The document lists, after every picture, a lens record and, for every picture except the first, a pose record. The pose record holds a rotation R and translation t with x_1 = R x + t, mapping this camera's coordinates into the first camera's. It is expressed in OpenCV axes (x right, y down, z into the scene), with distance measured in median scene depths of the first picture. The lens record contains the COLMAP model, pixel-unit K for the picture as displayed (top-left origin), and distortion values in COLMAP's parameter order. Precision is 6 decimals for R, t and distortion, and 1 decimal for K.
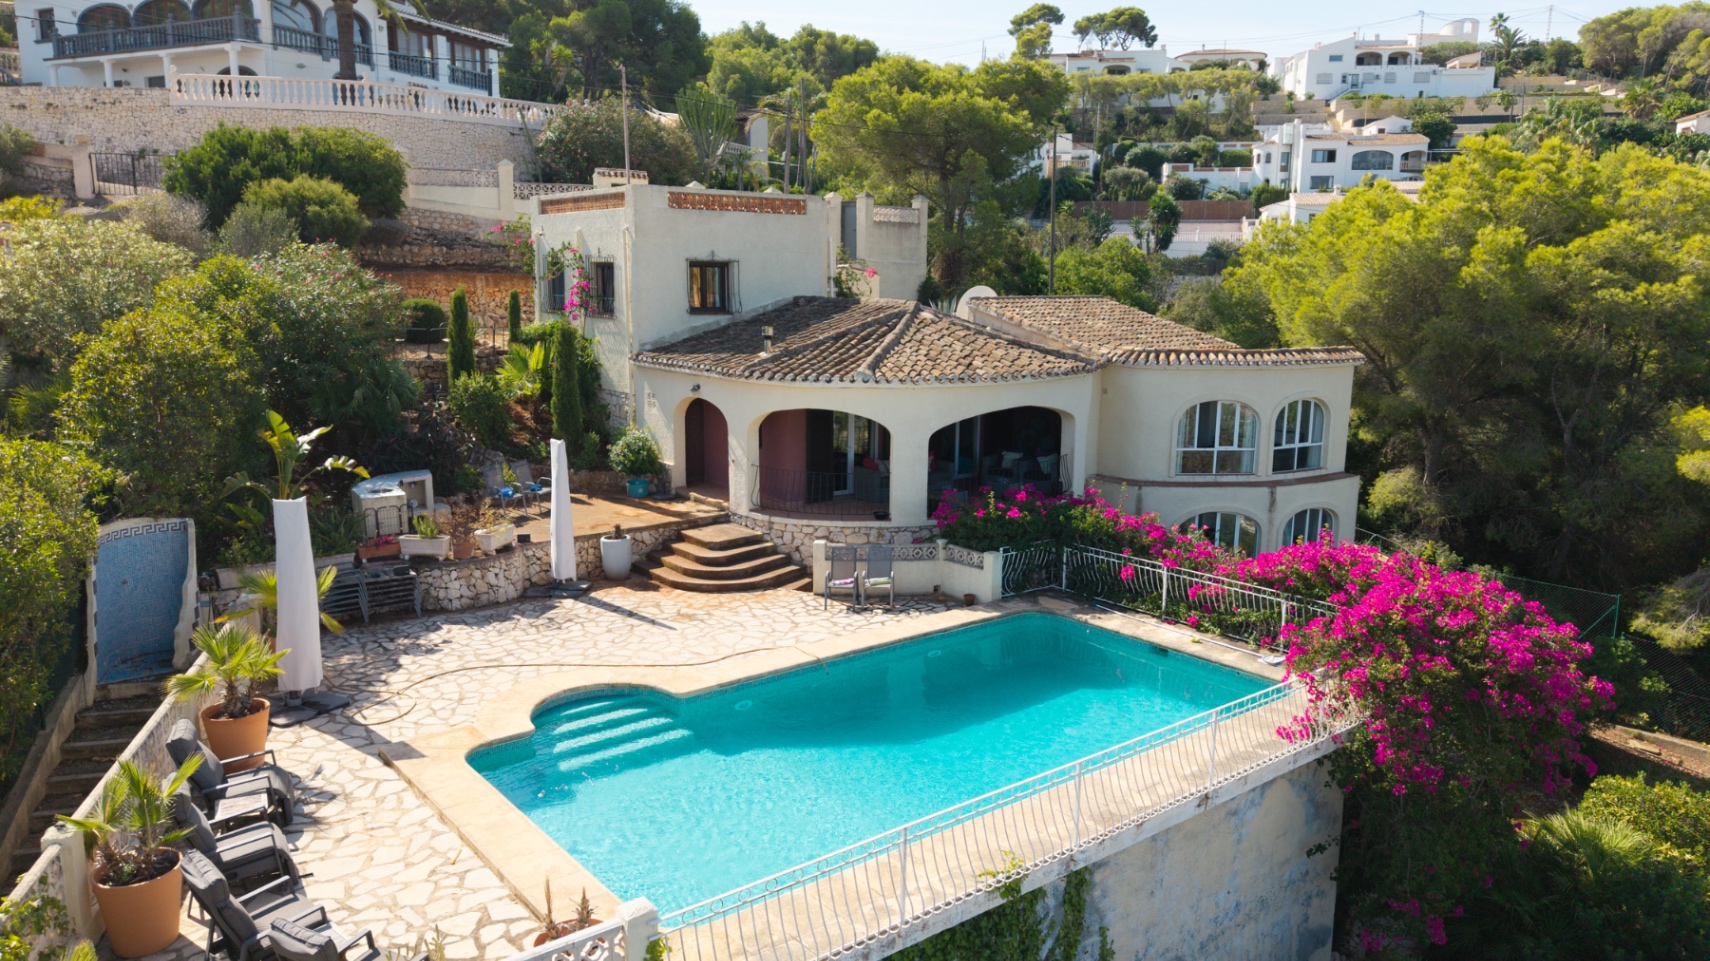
lens RADIAL K [[1156.4, 0, 867.7], [0, 1156.4, 476.6], [0, 0, 1]] dist [0.017031, -0.032055]
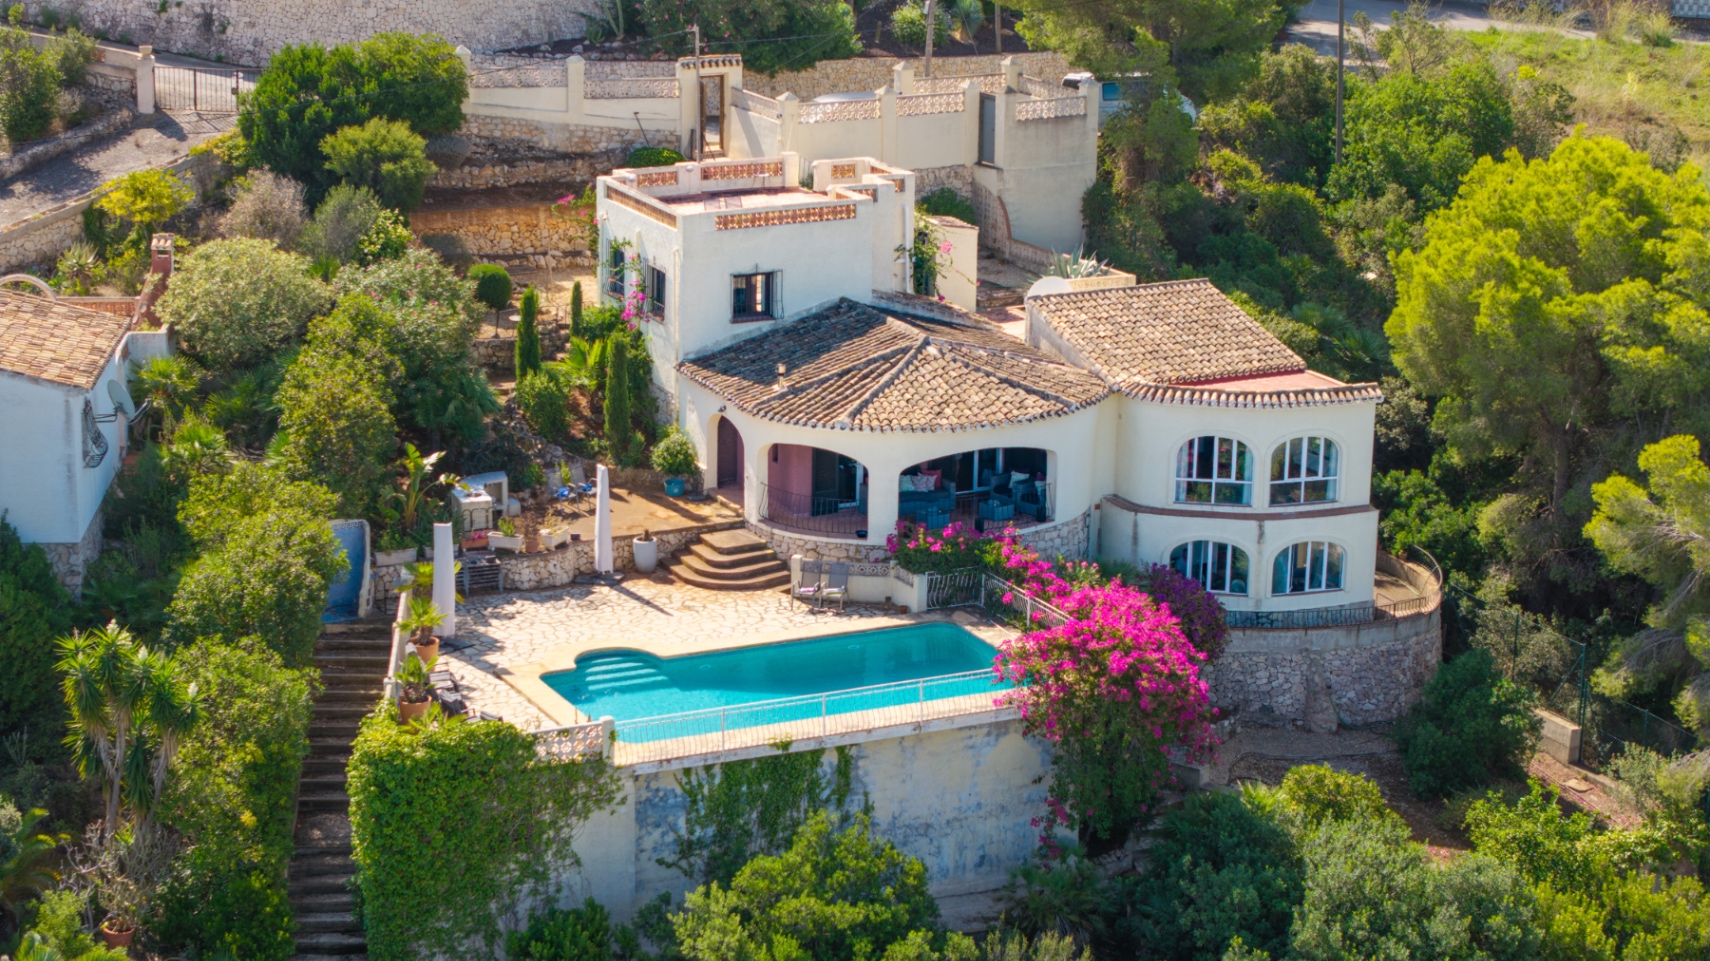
lens RADIAL K [[3517.0, 0, 857.9], [0, 3517.0, 481.1], [0, 0, 1]] dist [-0.186653, 0.000000]
pose [[0.975695, 0.063887, -0.209611, 0.707564], [-0.044155, 0.994255, 0.097507, -0.345822], [0.214636, -0.085881, 0.972911, -2.341473]]
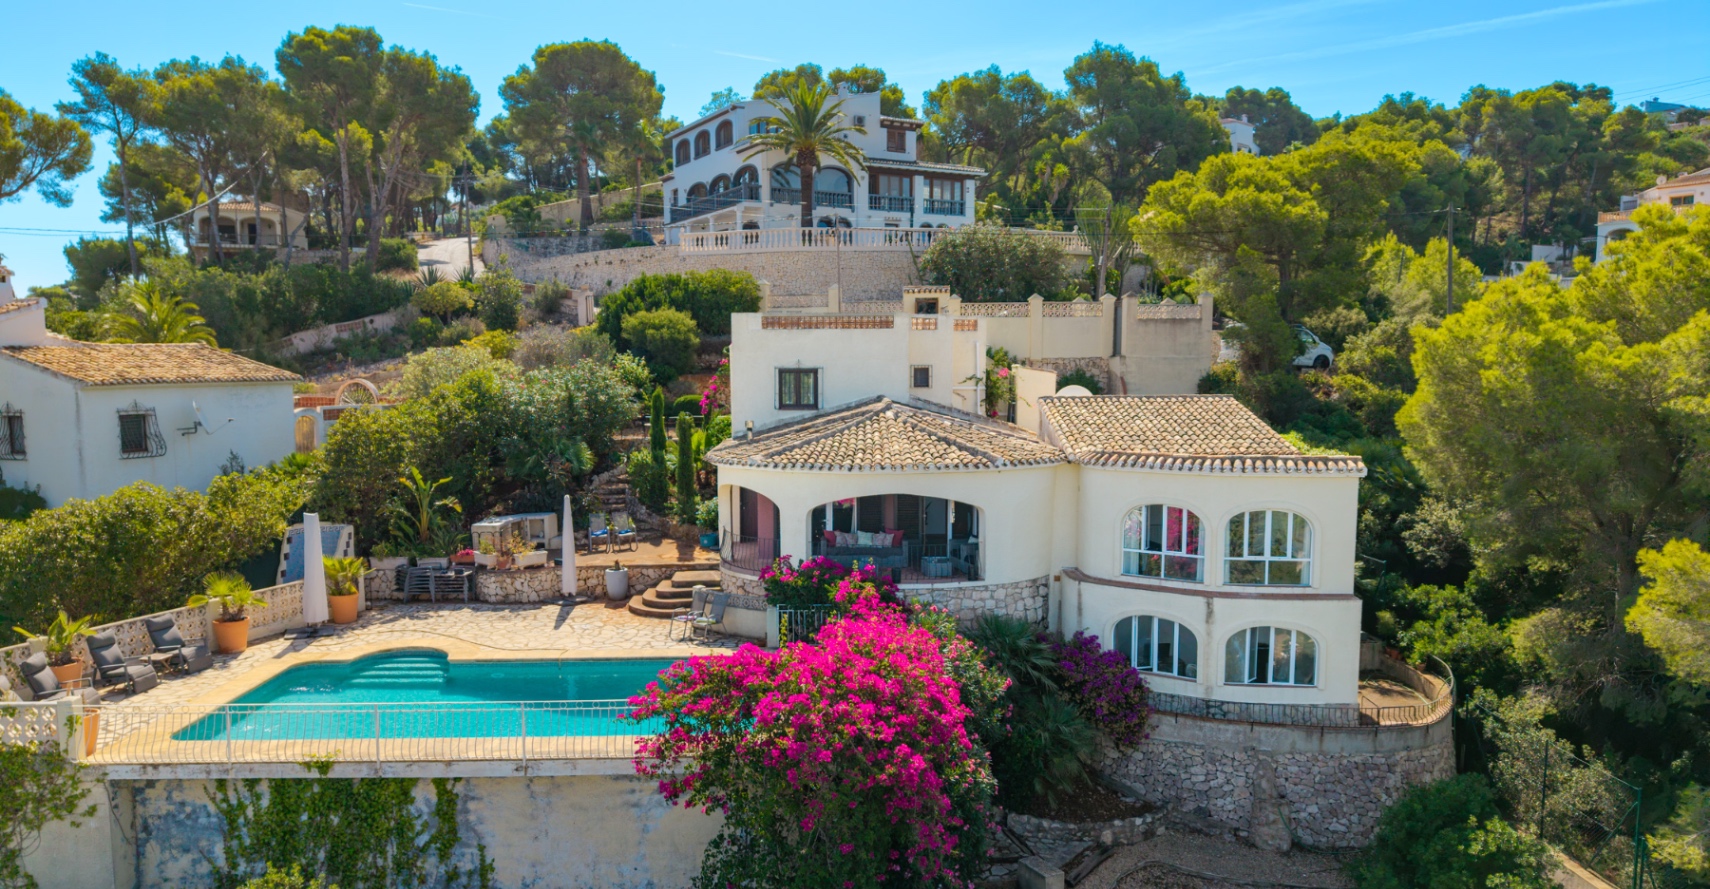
lens RADIAL K [[1155.9, 0, 844.4], [0, 1155.9, 471.5], [0, 0, 1]] dist [0.022044, -0.016968]
pose [[0.785743, 0.047738, -0.616709, 0.751957], [-0.093623, 0.994709, -0.042285, -0.028146], [0.611427, 0.090963, 0.786055, 0.054356]]
